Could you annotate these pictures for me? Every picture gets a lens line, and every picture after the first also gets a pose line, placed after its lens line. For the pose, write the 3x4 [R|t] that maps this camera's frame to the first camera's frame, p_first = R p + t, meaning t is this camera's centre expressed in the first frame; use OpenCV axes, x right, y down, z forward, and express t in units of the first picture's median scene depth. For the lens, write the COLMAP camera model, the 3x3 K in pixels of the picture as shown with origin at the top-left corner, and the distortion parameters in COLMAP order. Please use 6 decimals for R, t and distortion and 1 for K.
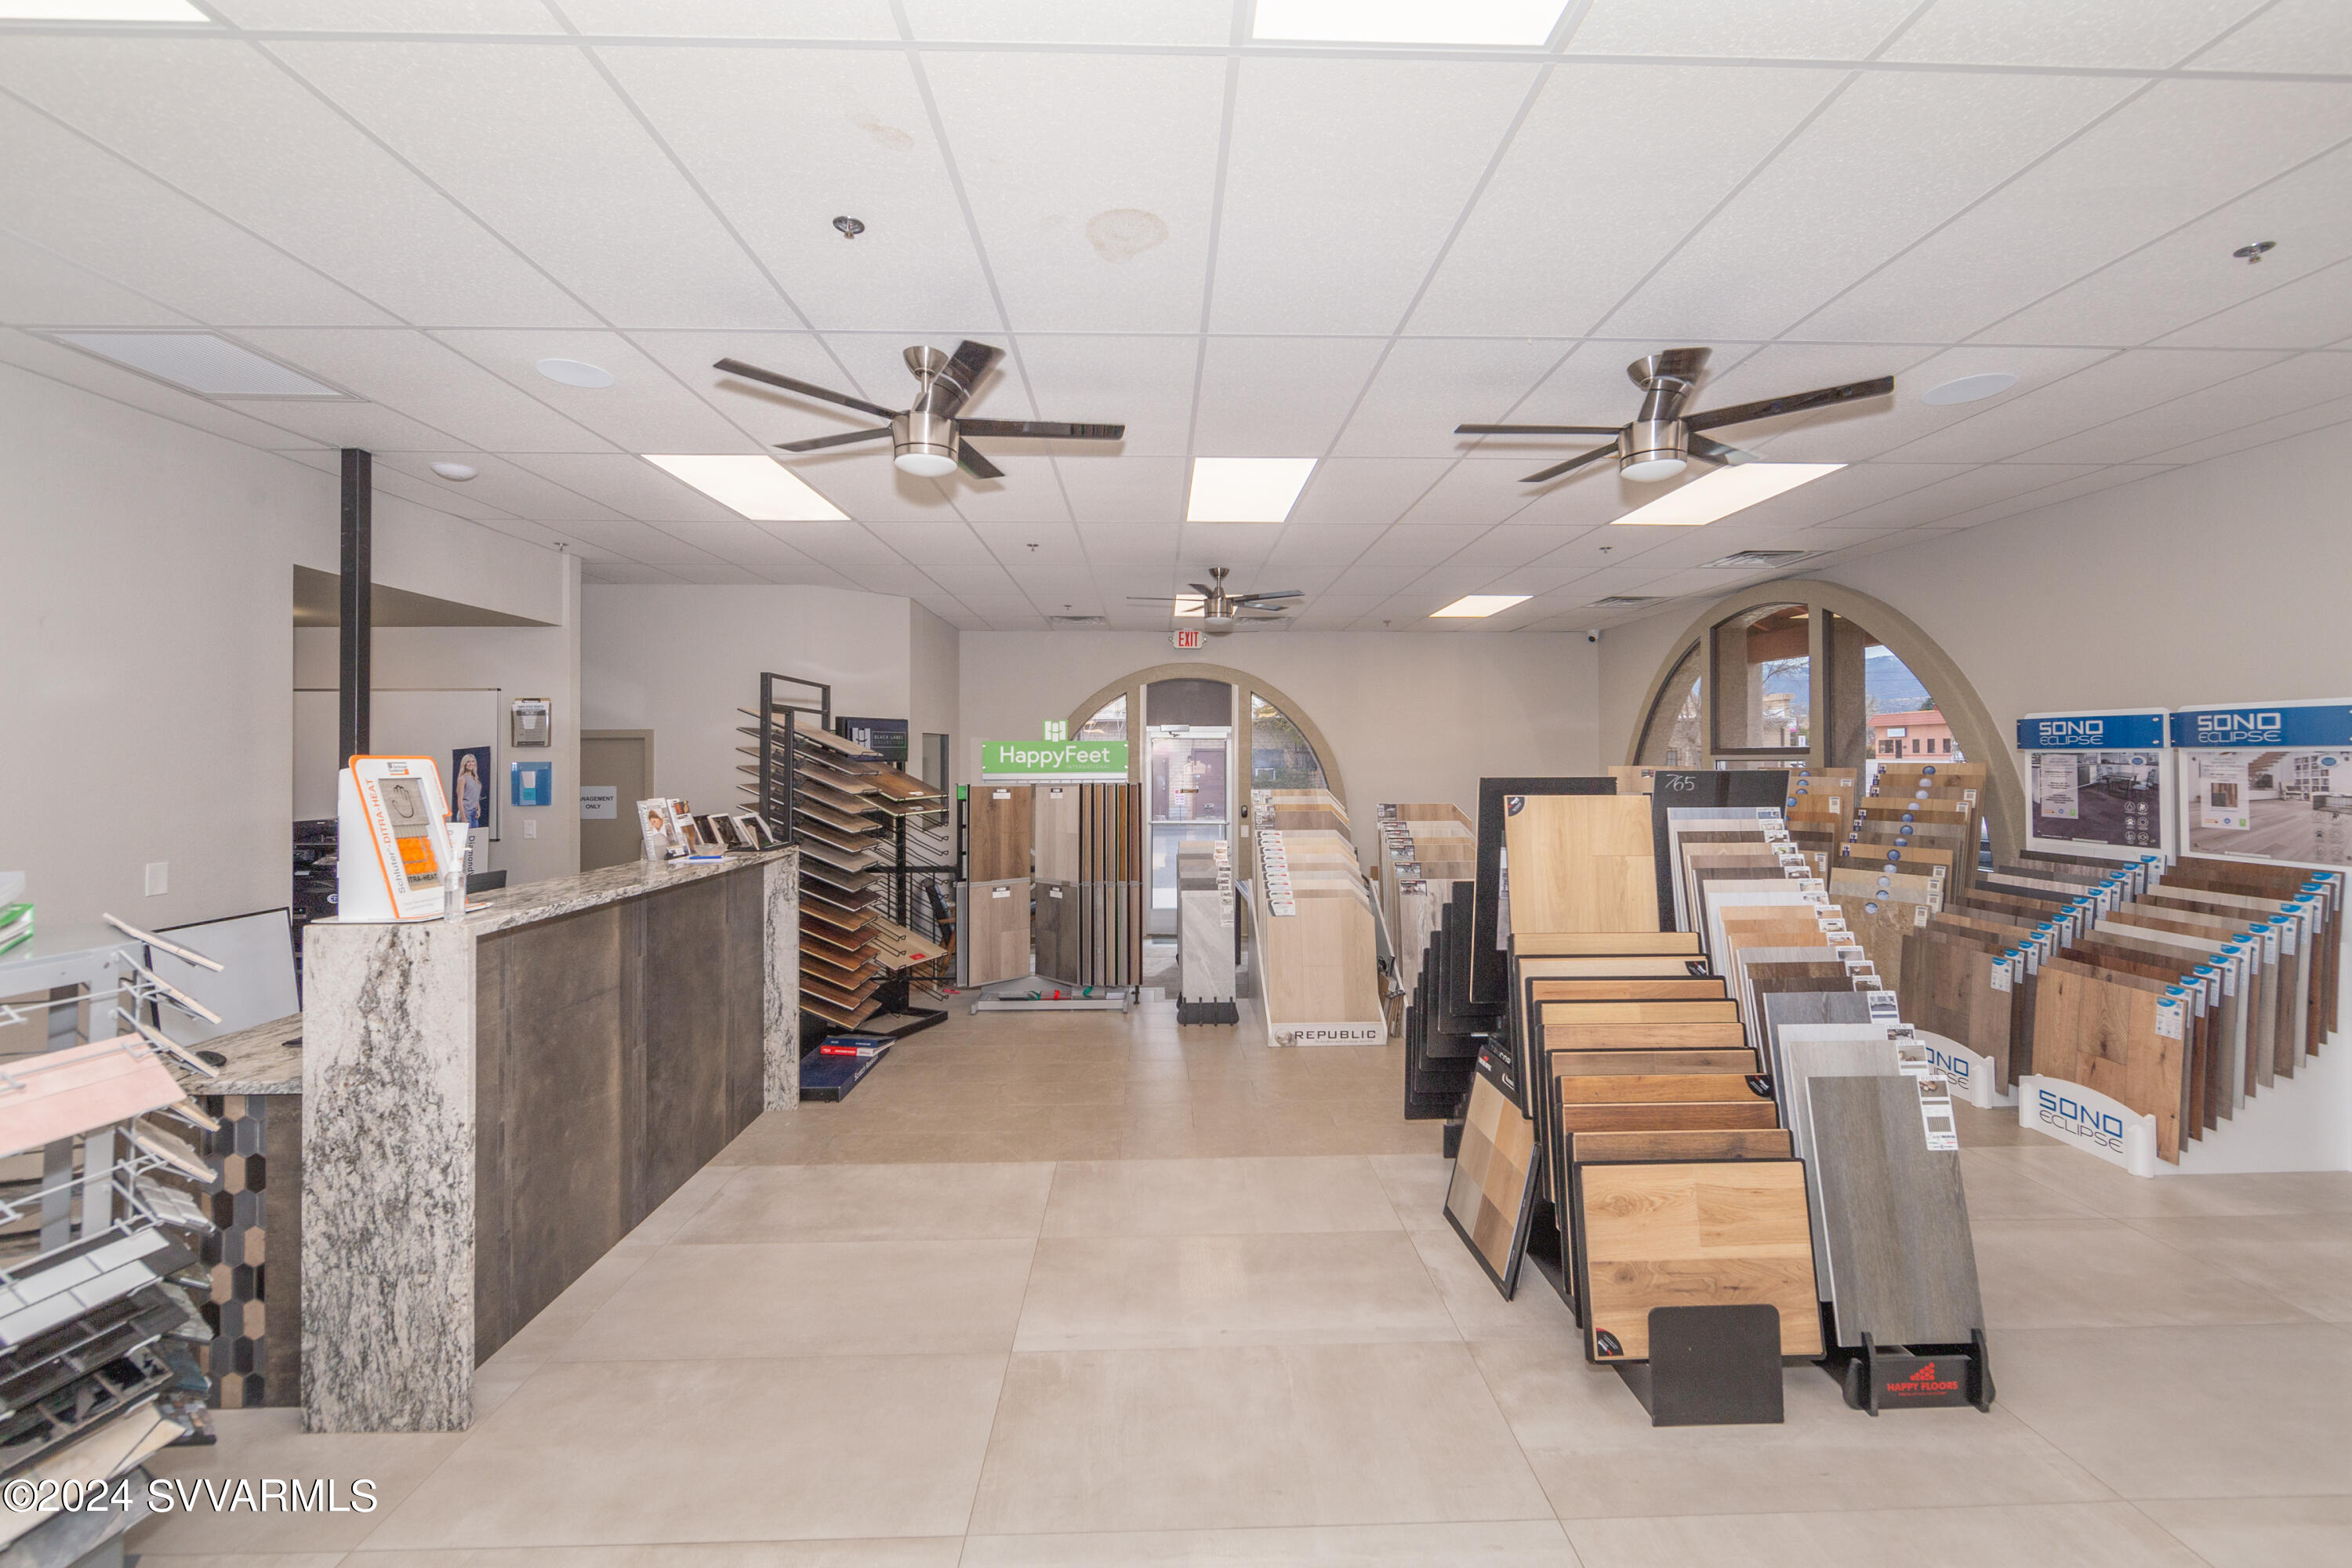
lens RADIAL K [[946.7, 0, 1185.2], [0, 946.7, 761.5], [0, 0, 1]] dist [-0.001197, 0.000266]
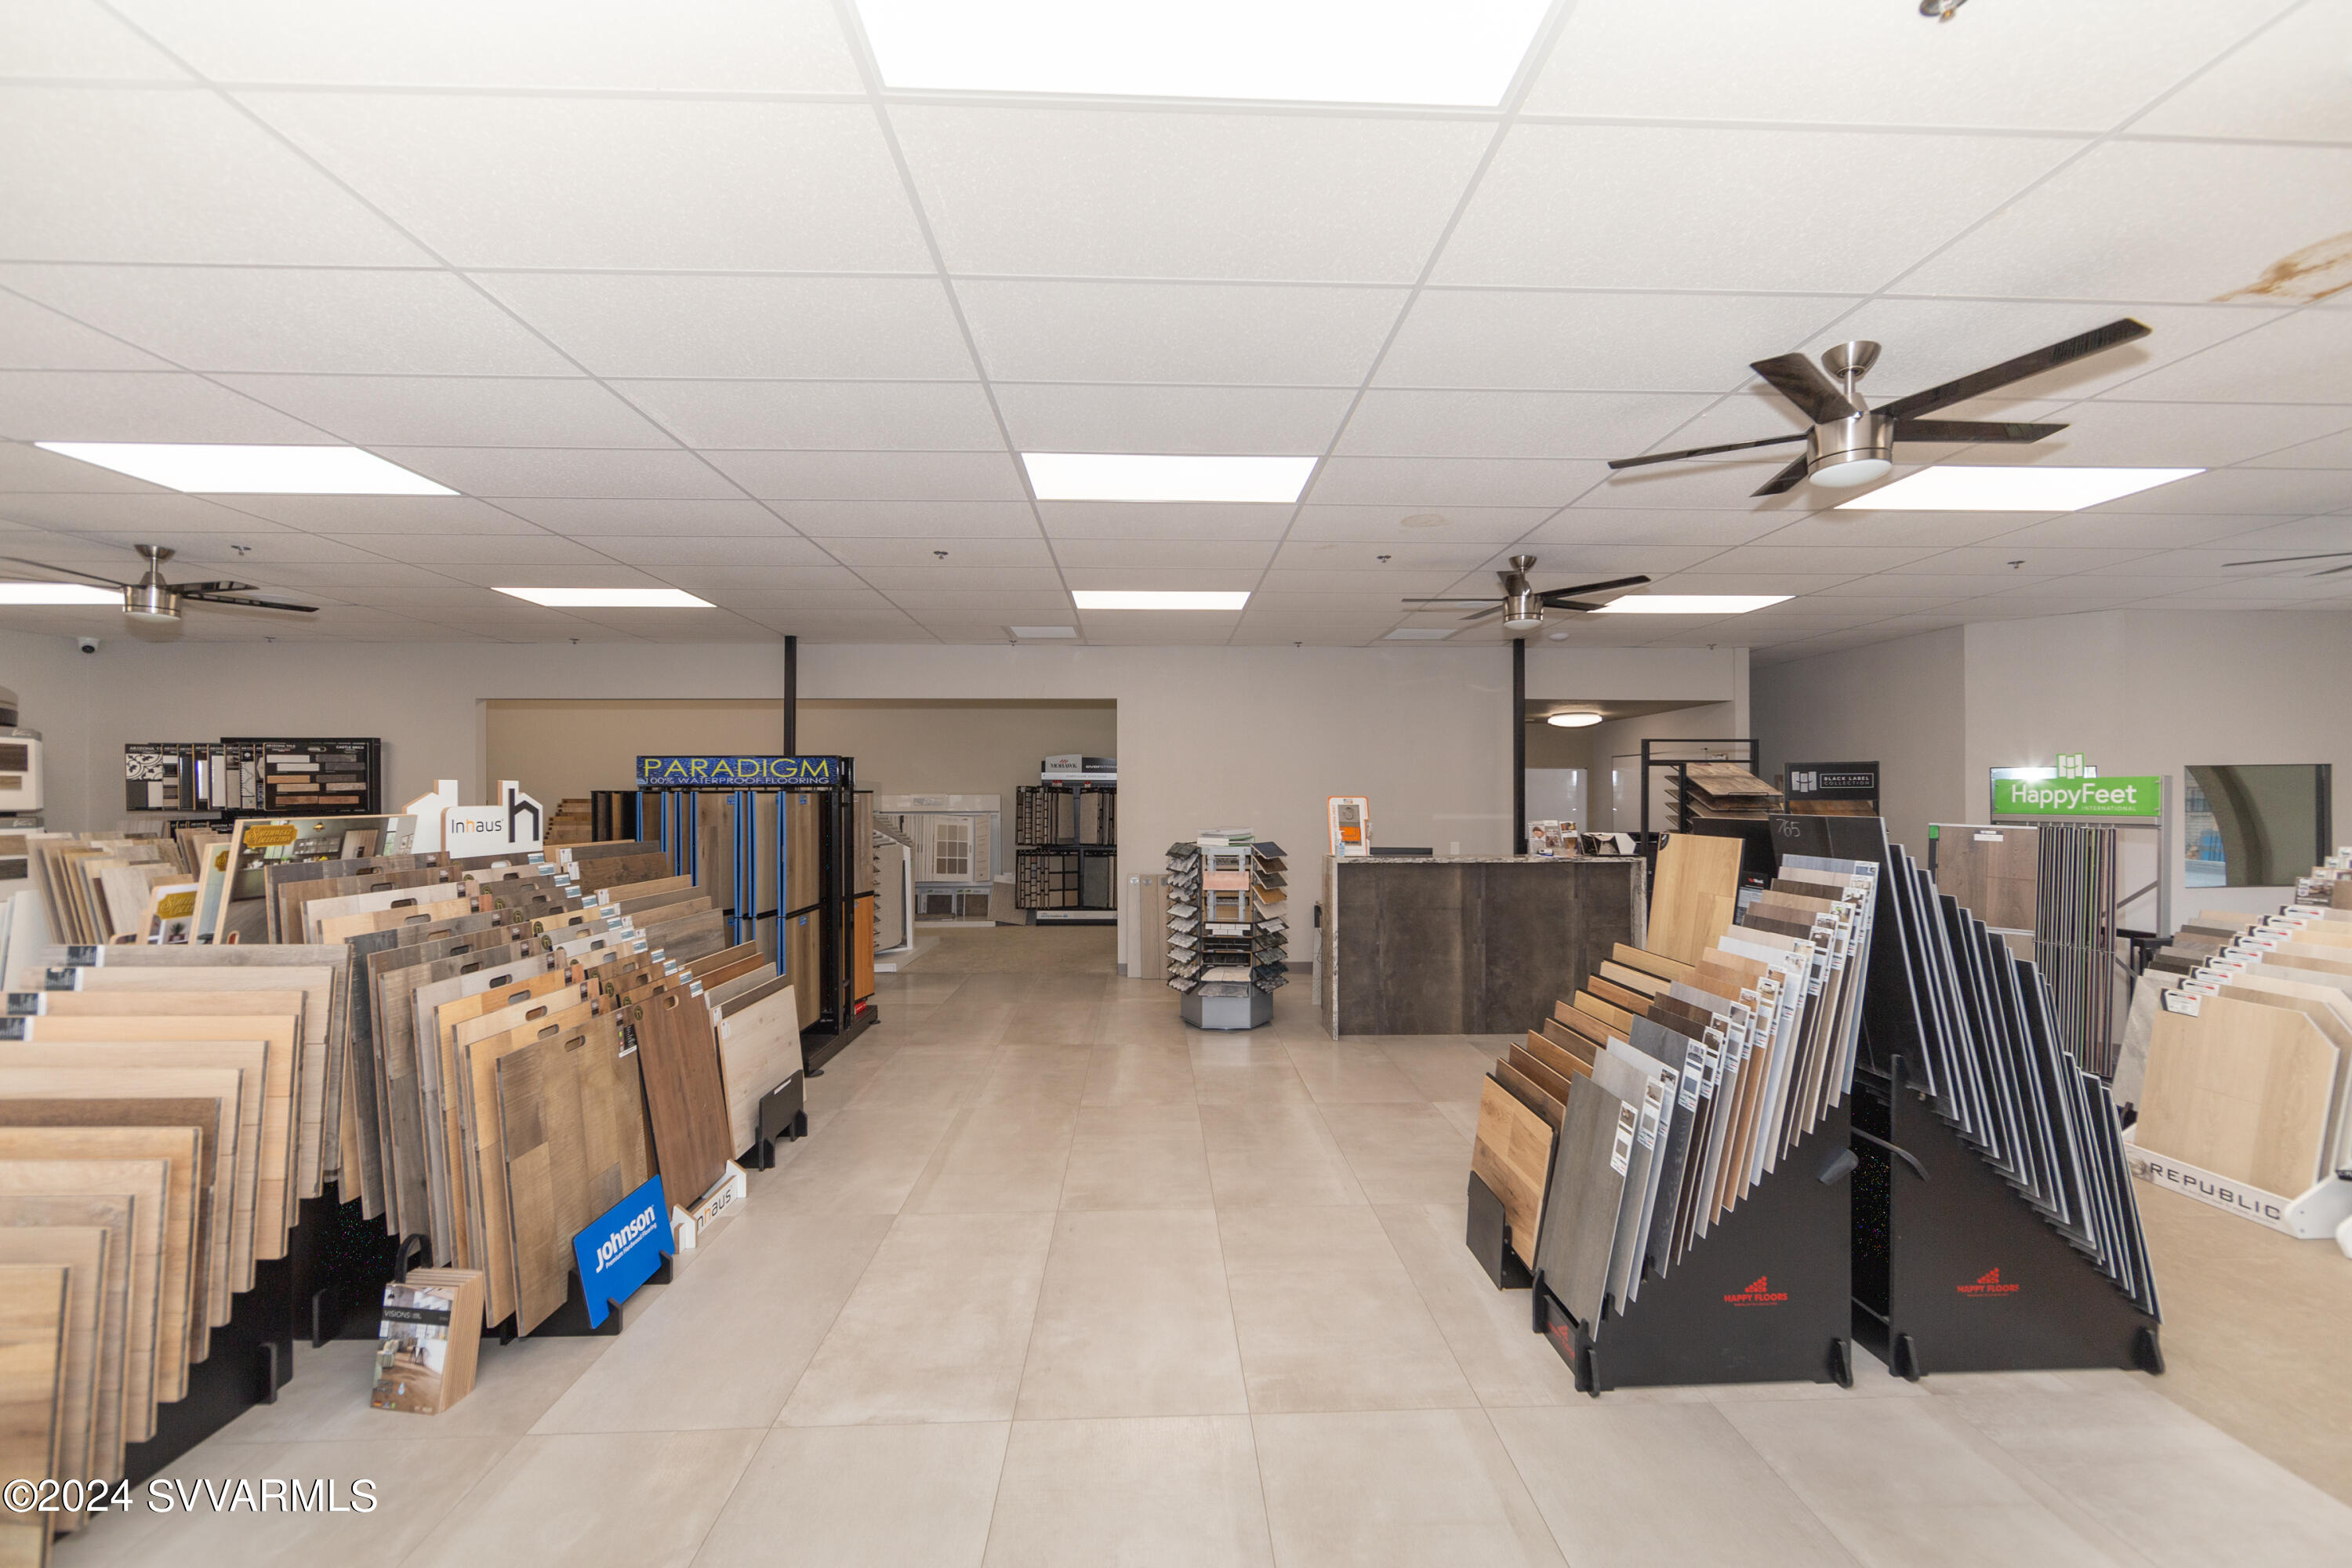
lens RADIAL K [[946.7, 0, 1181.5], [0, 946.7, 795.2], [0, 0, 1]] dist [-0.001197, 0.000266]
pose [[0.000861, 0.000985, -0.999999, 1.241190], [-0.001004, 0.999999, 0.000985, -0.009558], [0.999999, 0.001003, 0.000862, 0.335610]]
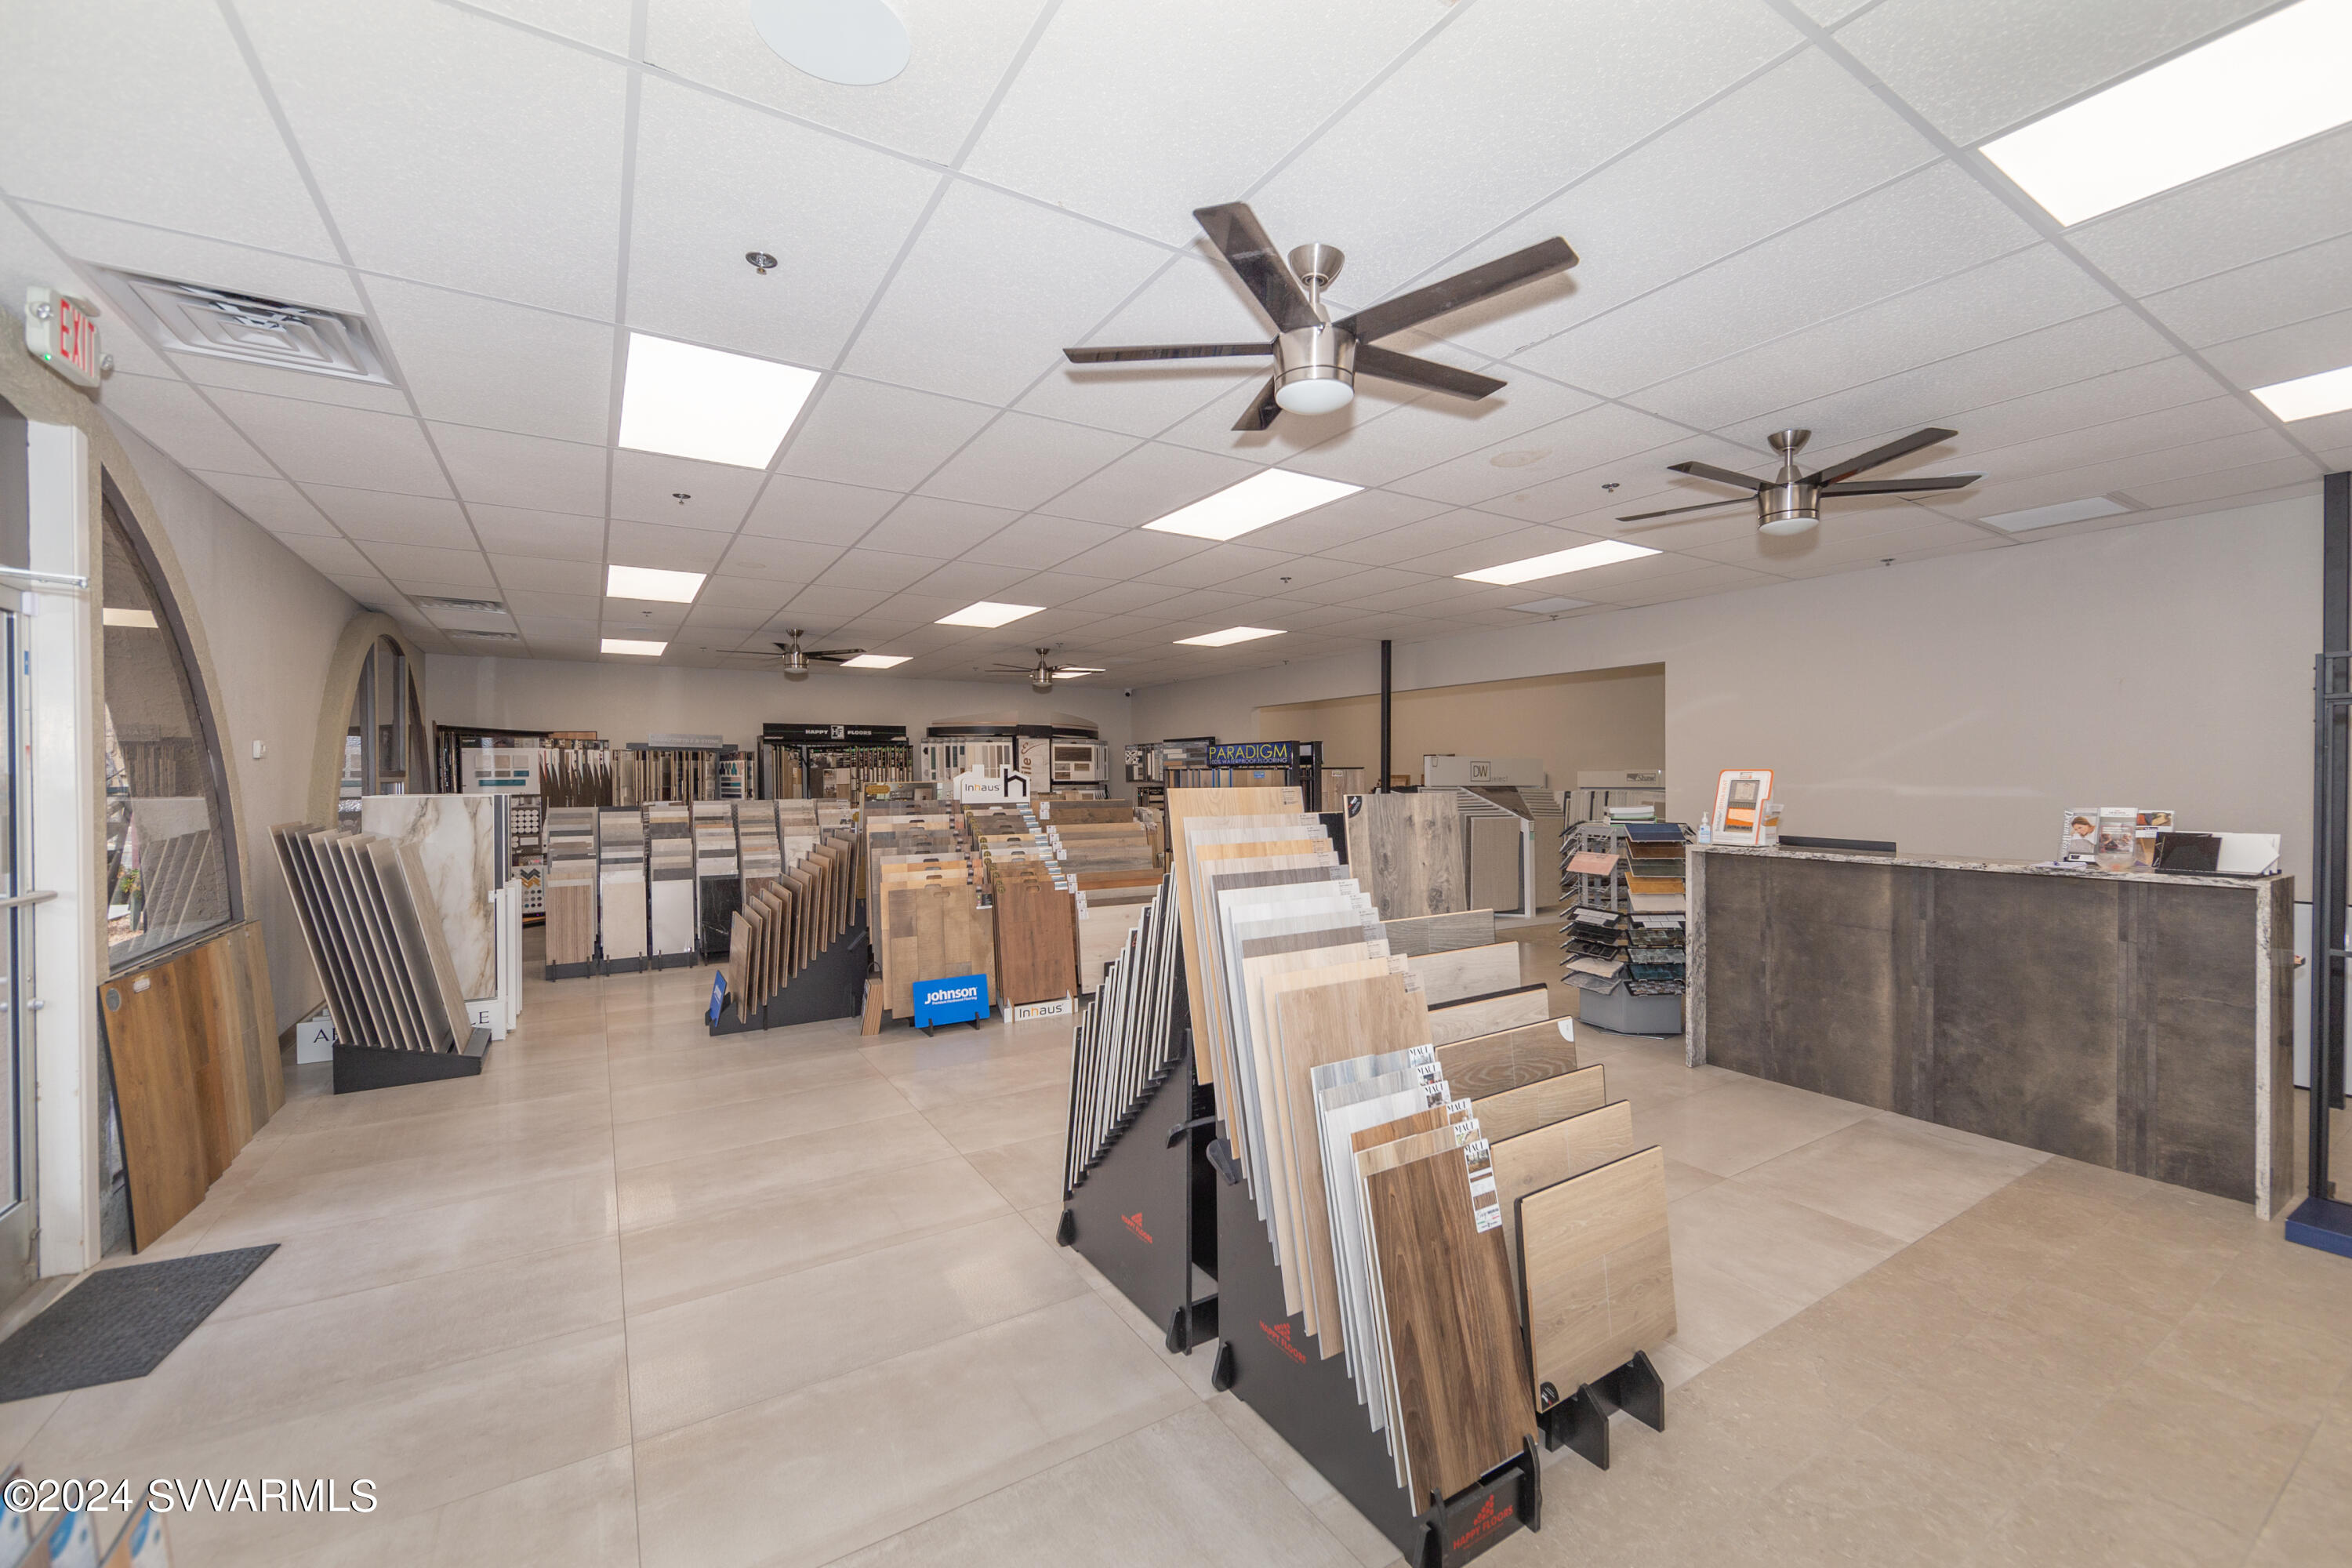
lens RADIAL K [[946.7, 0, 1177.9], [0, 946.7, 780.9], [0, 0, 1]] dist [-0.001197, 0.000266]
pose [[-0.868265, 0.007456, -0.496045, 0.883472], [0.004060, 0.999960, 0.007922, -0.003727], [0.496085, 0.004865, -0.868260, 1.454588]]
